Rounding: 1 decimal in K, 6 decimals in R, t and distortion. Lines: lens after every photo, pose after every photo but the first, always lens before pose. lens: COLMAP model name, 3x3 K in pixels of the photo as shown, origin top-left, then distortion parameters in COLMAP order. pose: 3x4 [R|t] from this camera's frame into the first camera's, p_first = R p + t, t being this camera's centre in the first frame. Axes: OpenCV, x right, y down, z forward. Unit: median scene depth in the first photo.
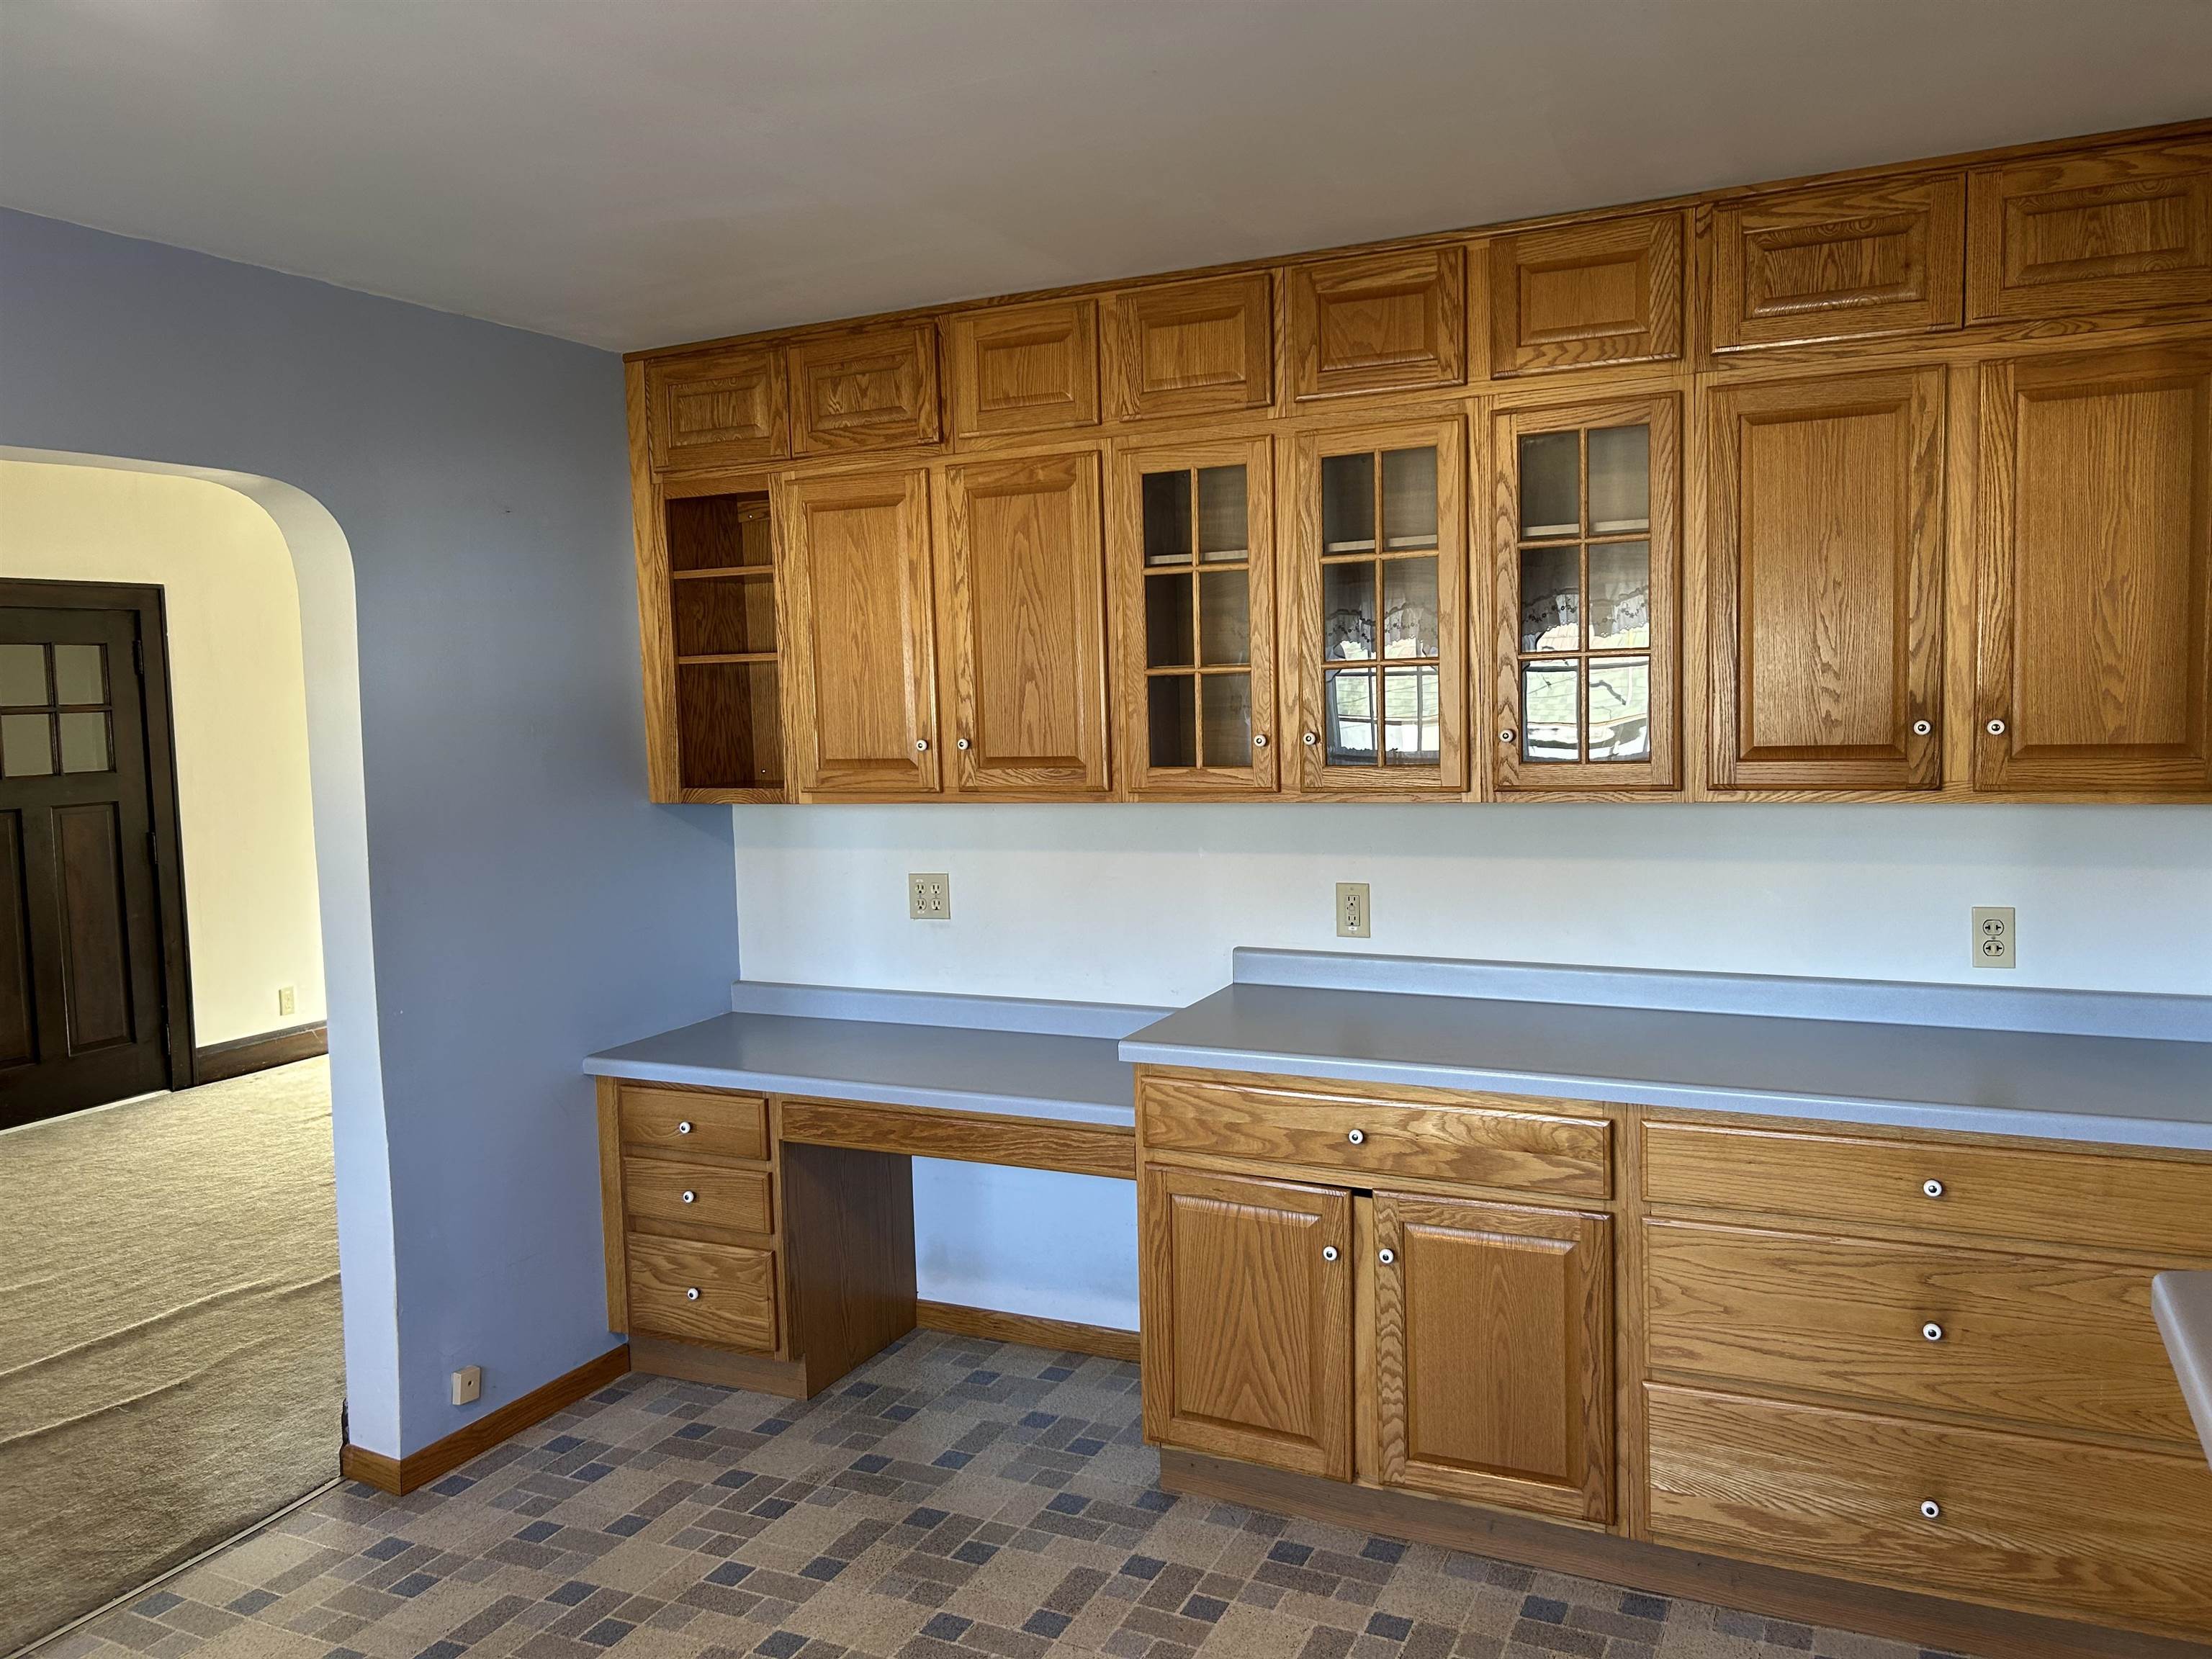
lens RADIAL K [[1658.6, 0, 1111.5], [0, 1658.6, 824.3], [0, 0, 1]] dist [0.057617, -0.078591]
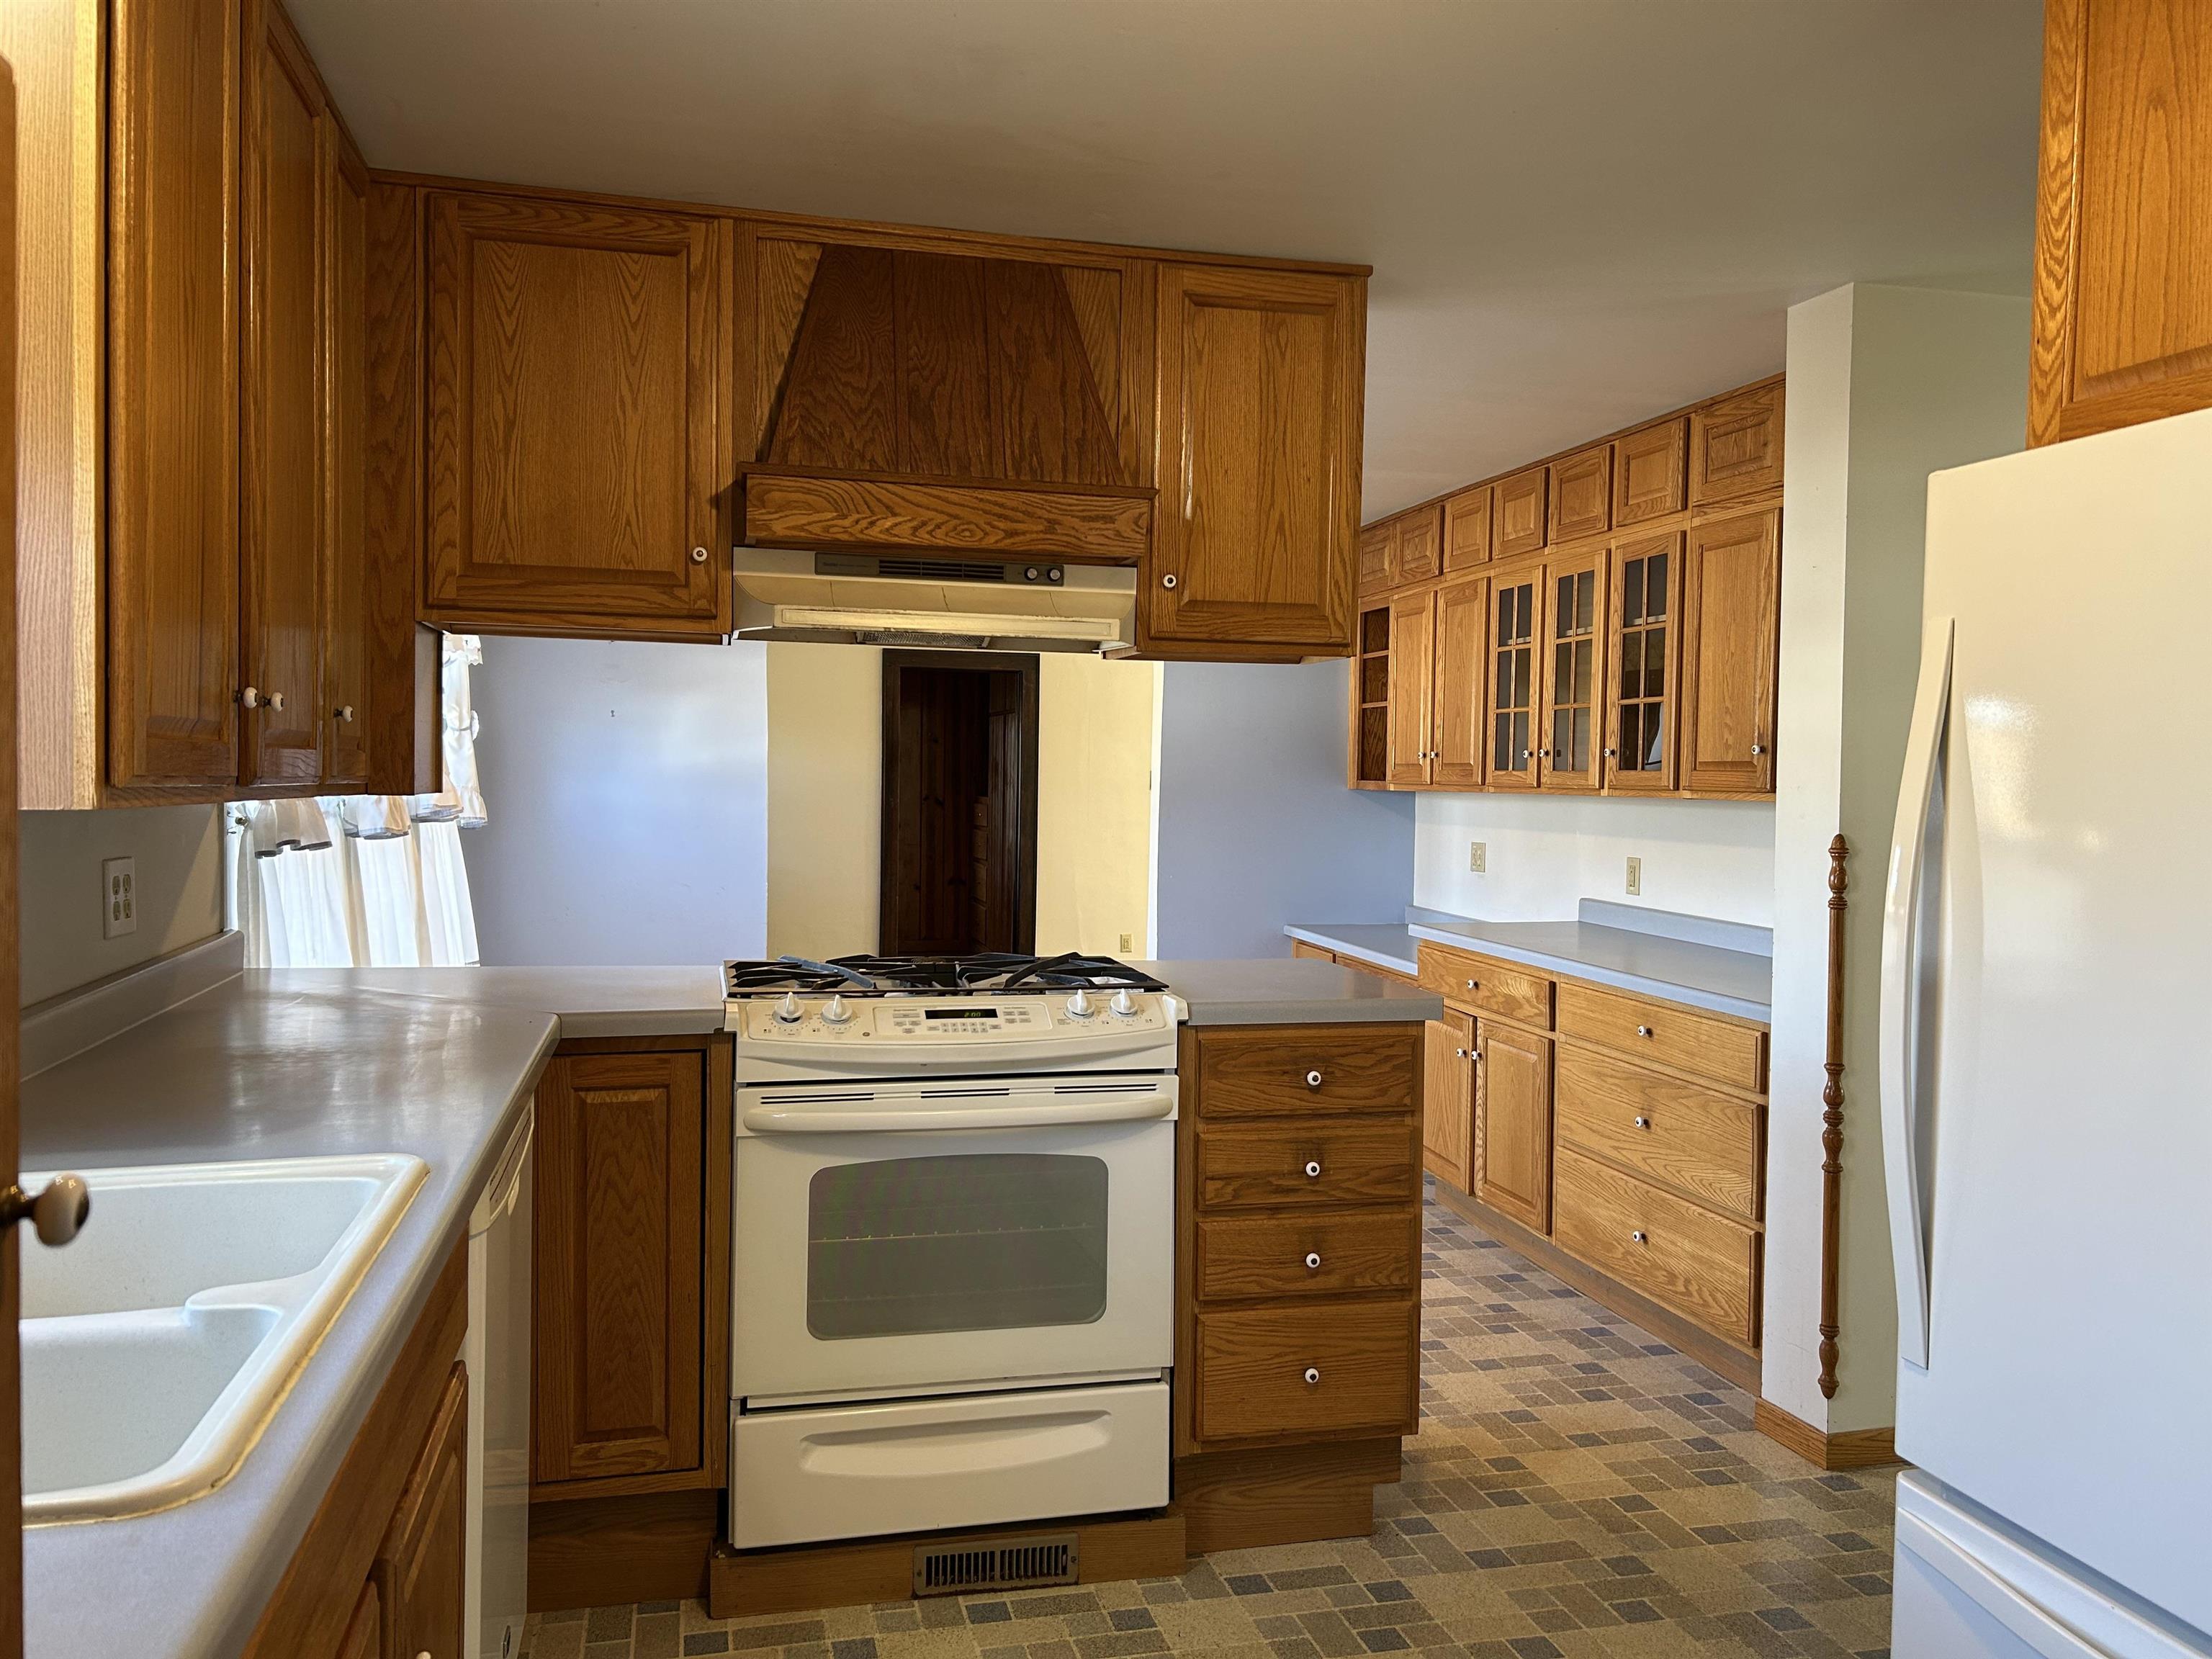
lens RADIAL K [[1658.6, 0, 1107.6], [0, 1658.6, 838.7], [0, 0, 1]] dist [0.057617, -0.078591]
pose [[0.638221, 0.071057, -0.766567, 1.064445], [-0.096447, 0.995266, 0.011957, 0.050130], [0.763788, 0.066302, 0.642053, -0.333423]]
